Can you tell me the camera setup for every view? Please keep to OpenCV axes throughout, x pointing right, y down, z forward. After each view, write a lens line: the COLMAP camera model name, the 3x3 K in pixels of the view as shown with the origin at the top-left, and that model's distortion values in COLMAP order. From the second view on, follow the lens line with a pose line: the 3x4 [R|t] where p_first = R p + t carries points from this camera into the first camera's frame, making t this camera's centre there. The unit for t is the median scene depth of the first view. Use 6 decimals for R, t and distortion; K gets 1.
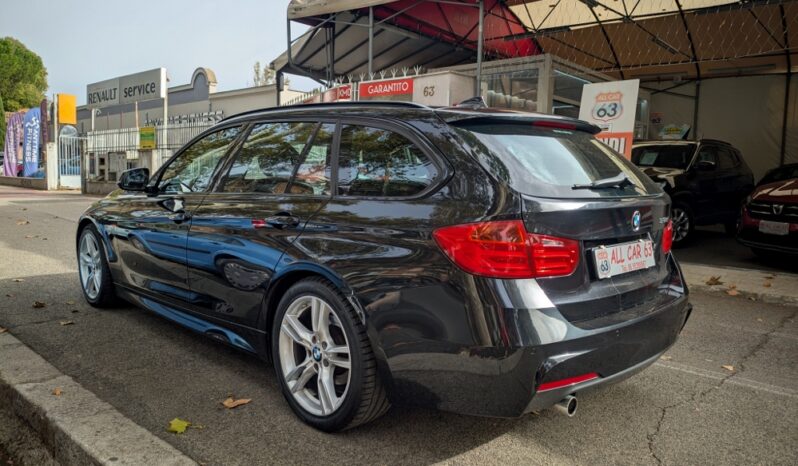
lens RADIAL K [[589.1, 0, 398.0], [0, 589.1, 232.6], [0, 0, 1]] dist [0.001066, -0.006302]
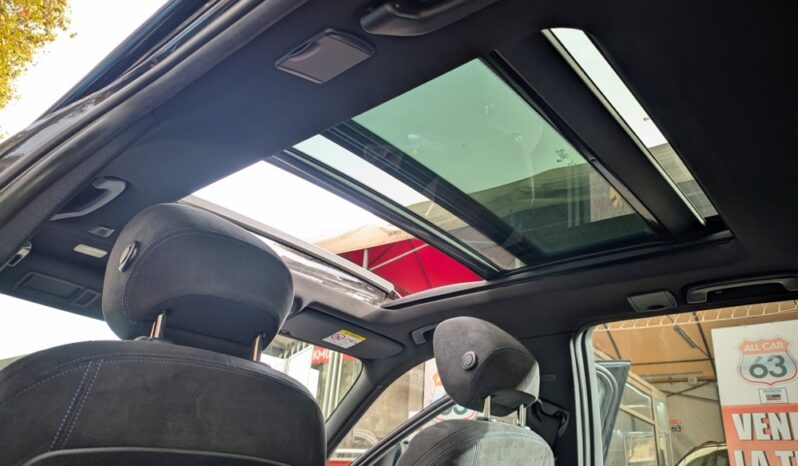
lens RADIAL K [[589.1, 0, 399.3], [0, 589.1, 234.5], [0, 0, 1]] dist [0.001066, -0.006302]
pose [[0.997776, 0.049155, 0.045016, -0.054999], [-0.020857, 0.871714, -0.489571, -0.022717], [-0.063306, 0.487543, 0.870801, 0.431460]]
